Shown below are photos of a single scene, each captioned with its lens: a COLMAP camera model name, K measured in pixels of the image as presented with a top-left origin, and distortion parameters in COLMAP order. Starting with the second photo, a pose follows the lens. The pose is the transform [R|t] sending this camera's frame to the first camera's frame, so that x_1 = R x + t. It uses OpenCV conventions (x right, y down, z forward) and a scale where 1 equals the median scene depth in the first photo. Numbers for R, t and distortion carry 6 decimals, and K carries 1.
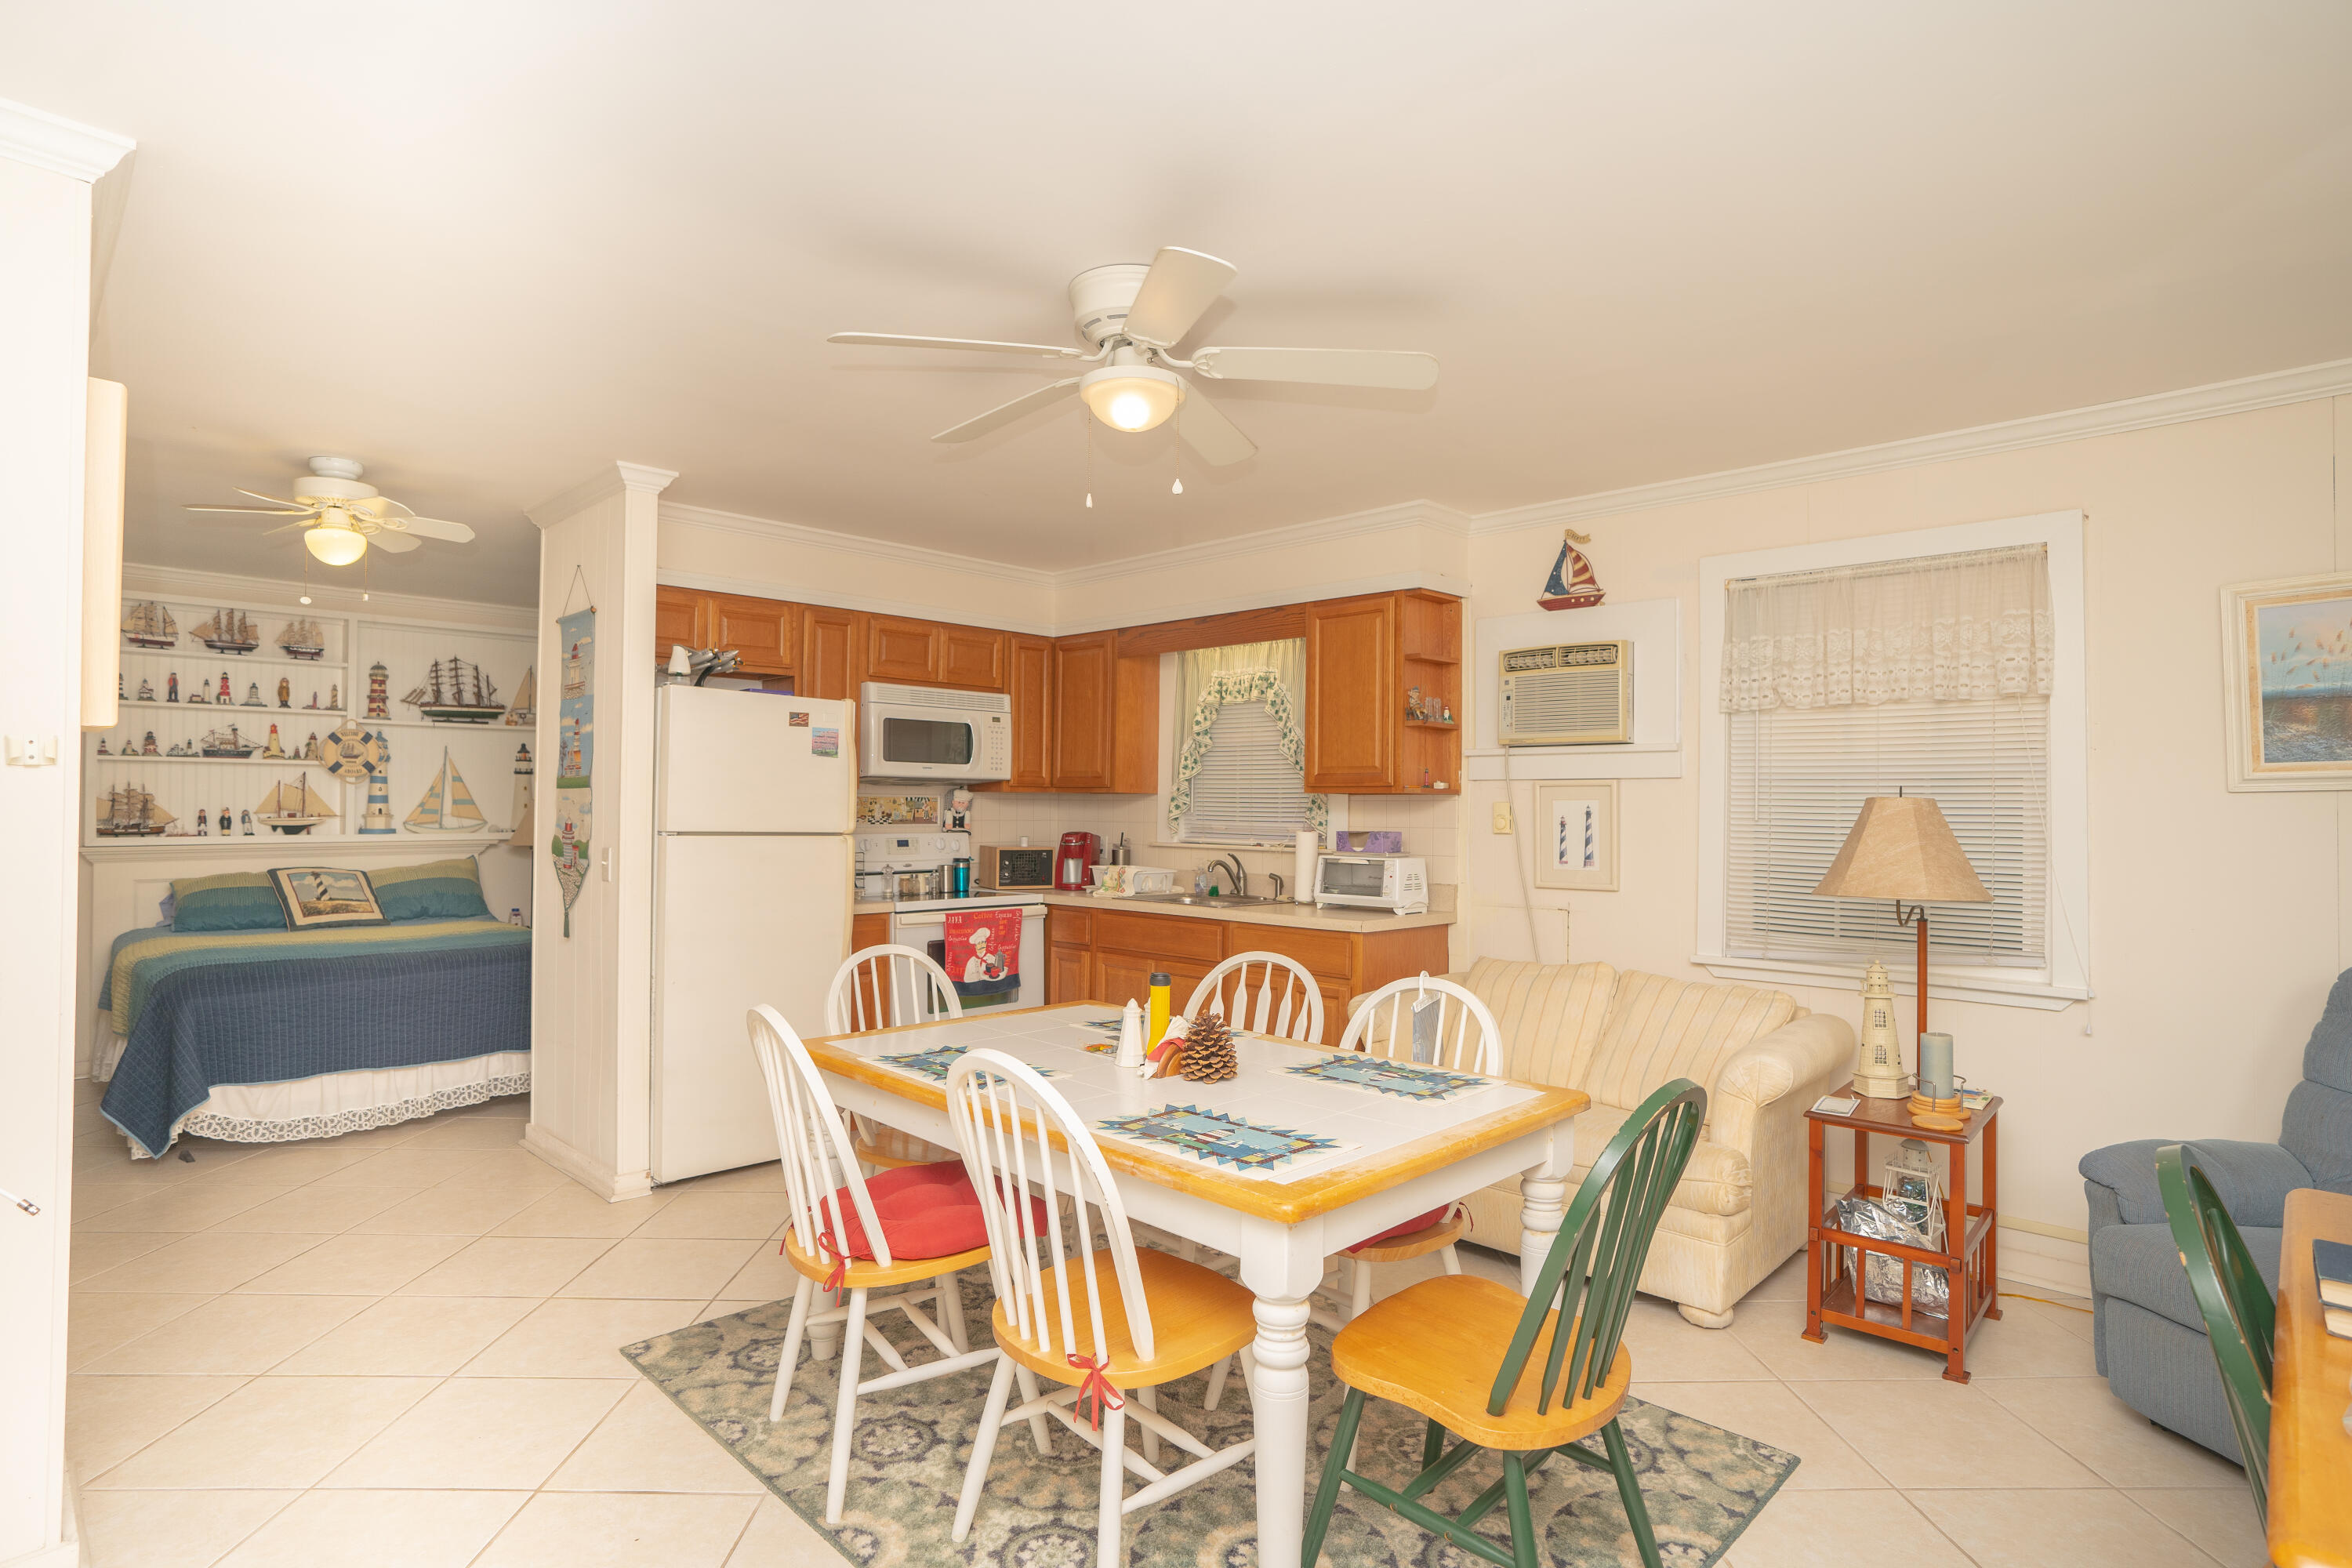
lens RADIAL K [[1207.3, 0, 1161.2], [0, 1207.3, 791.6], [0, 0, 1]] dist [-0.000076, 0.001057]
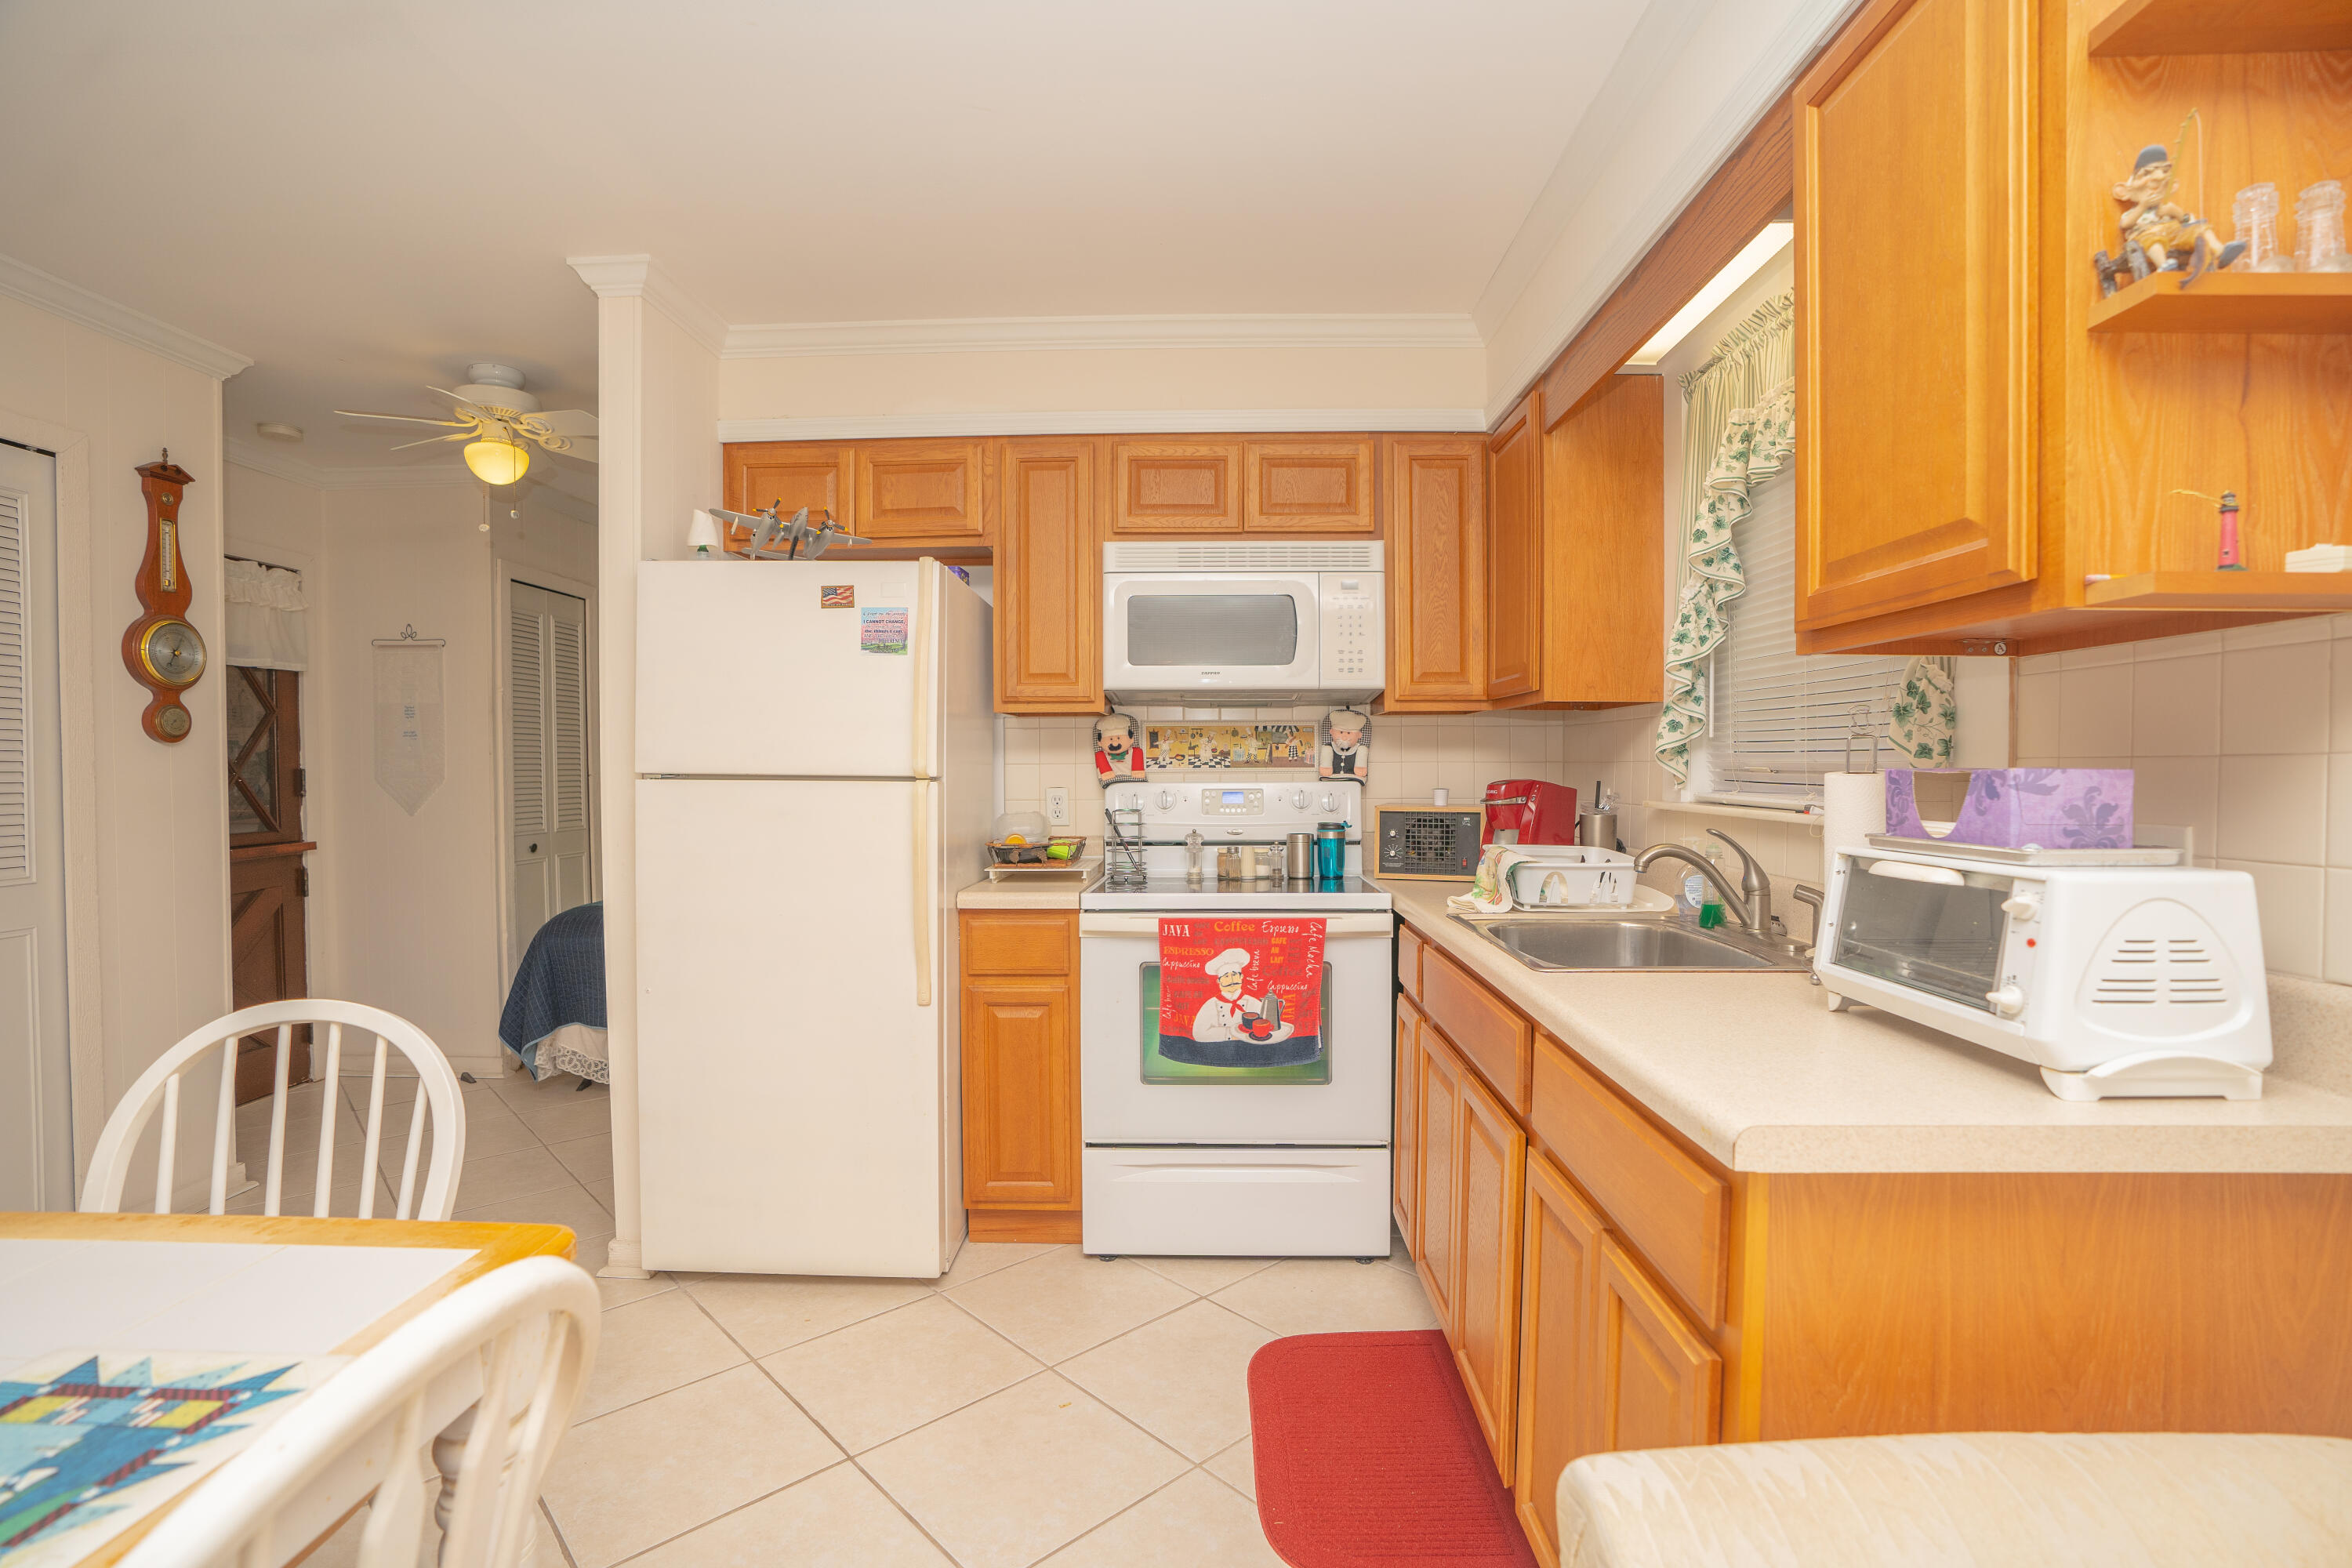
lens RADIAL K [[1090.3, 0, 1179.7], [0, 1090.3, 778.4], [0, 0, 1]] dist [-0.048126, 0.000105]
pose [[0.690373, -0.002684, -0.723448, 0.251109], [0.018075, 0.999745, 0.013540, 0.033008], [0.723227, -0.022424, 0.690246, 0.790565]]
